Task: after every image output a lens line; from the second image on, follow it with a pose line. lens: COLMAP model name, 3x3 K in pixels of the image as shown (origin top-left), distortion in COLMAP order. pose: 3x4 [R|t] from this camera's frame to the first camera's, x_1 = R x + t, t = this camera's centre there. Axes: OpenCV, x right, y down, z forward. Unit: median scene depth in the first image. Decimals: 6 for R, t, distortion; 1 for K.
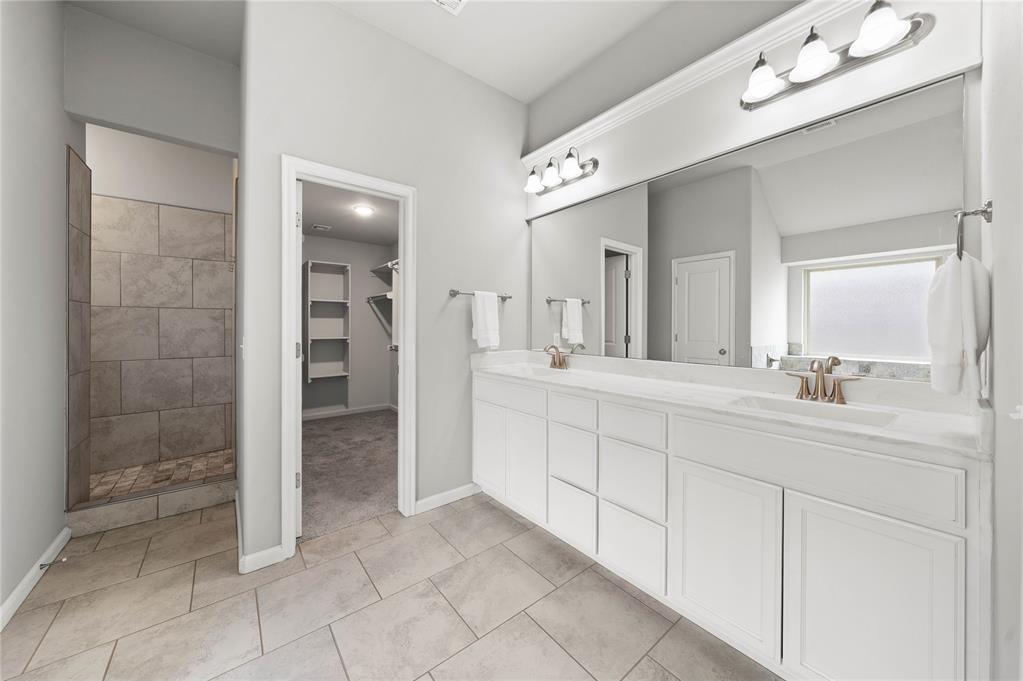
lens RADIAL K [[336.3, 0, 512.5], [0, 336.3, 328.9], [0, 0, 1]] dist [0.001381, 0.000066]
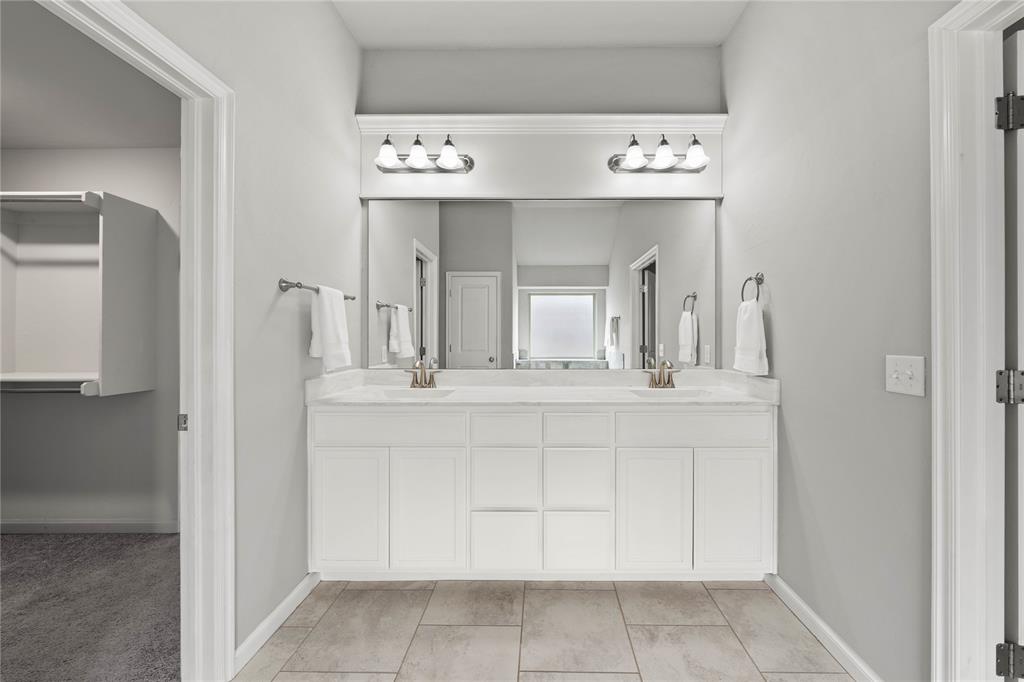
lens RADIAL K [[358.8, 0, 511.4], [0, 358.8, 338.0], [0, 0, 1]] dist [0.000542, 0.000135]
pose [[0.669539, -0.003144, 0.742770, -0.312525], [0.005997, 0.999981, -0.001173, -0.003564], [-0.742753, 0.005240, 0.669545, 0.191026]]
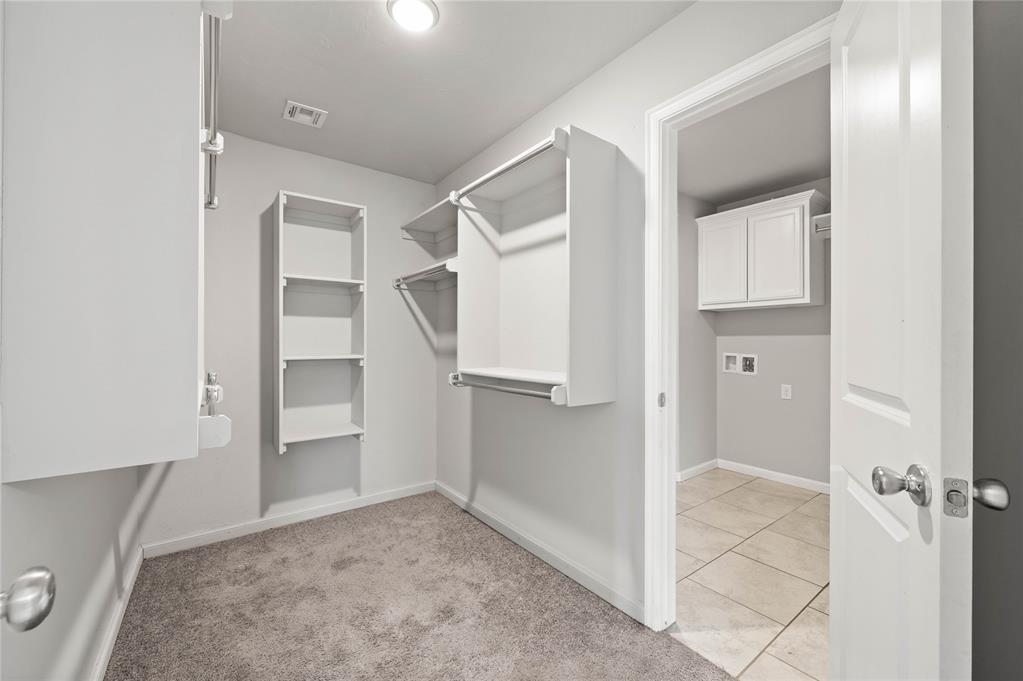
lens RADIAL K [[404.0, 0, 524.9], [0, 404.0, 340.9], [0, 0, 1]] dist [0.020366, 0.000027]
pose [[0.999112, -0.004568, -0.041893, -0.365931], [0.004306, 0.999971, -0.006347, 0.014934], [0.041921, 0.006161, 0.999102, 0.676583]]
